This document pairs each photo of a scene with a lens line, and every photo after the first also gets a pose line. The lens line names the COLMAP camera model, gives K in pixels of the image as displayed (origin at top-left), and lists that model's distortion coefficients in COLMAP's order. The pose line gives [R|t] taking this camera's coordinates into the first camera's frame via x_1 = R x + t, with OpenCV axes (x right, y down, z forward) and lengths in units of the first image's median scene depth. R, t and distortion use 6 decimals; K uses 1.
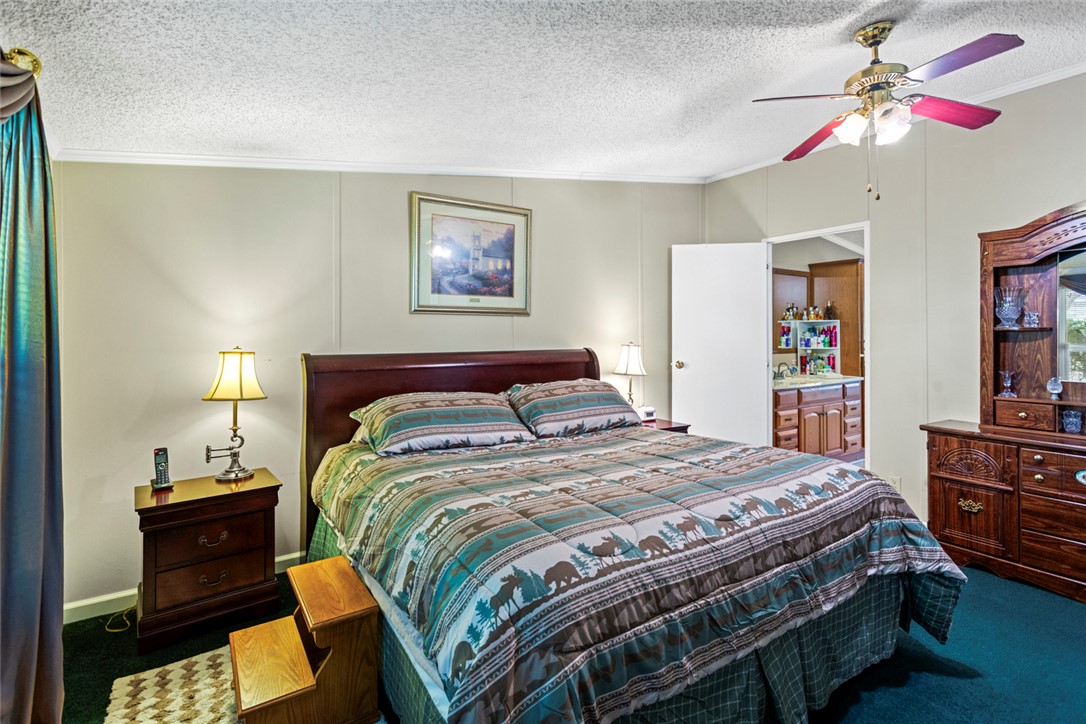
lens RADIAL K [[524.0, 0, 555.9], [0, 524.0, 332.4], [0, 0, 1]] dist [0.002509, 0.001723]
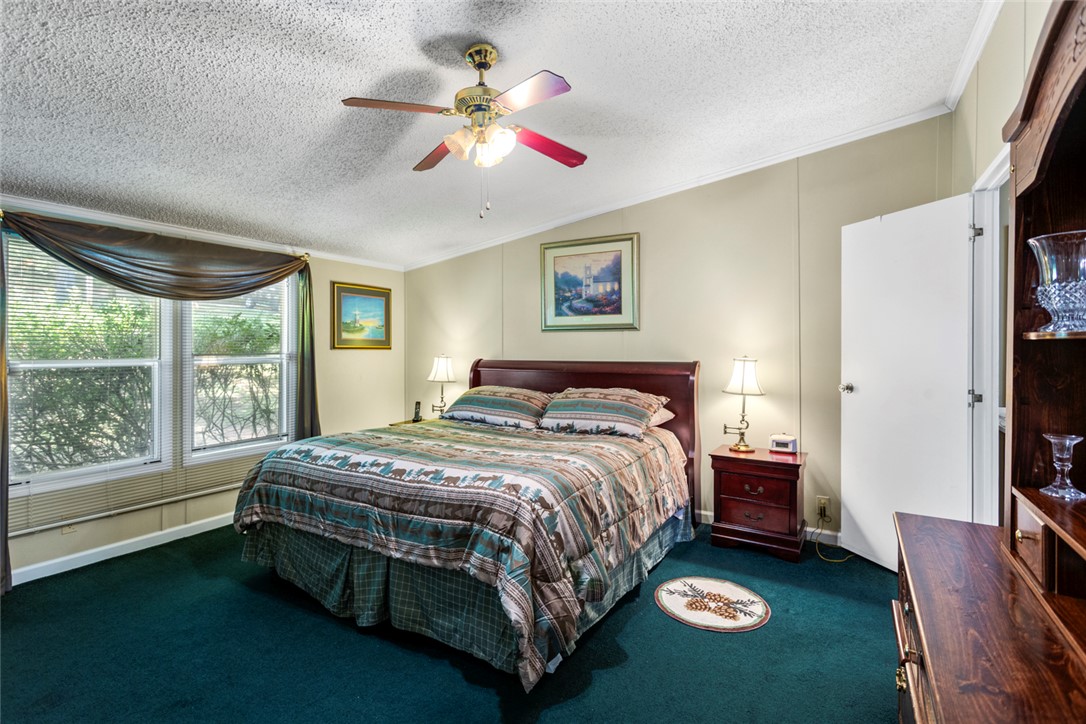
lens RADIAL K [[524.0, 0, 539.5], [0, 524.0, 346.6], [0, 0, 1]] dist [0.002509, 0.001723]
pose [[0.424306, 0.002031, -0.905516, 0.921612], [0.006095, 0.999968, 0.005099, -0.004298], [0.905498, -0.007683, 0.424281, 0.377923]]
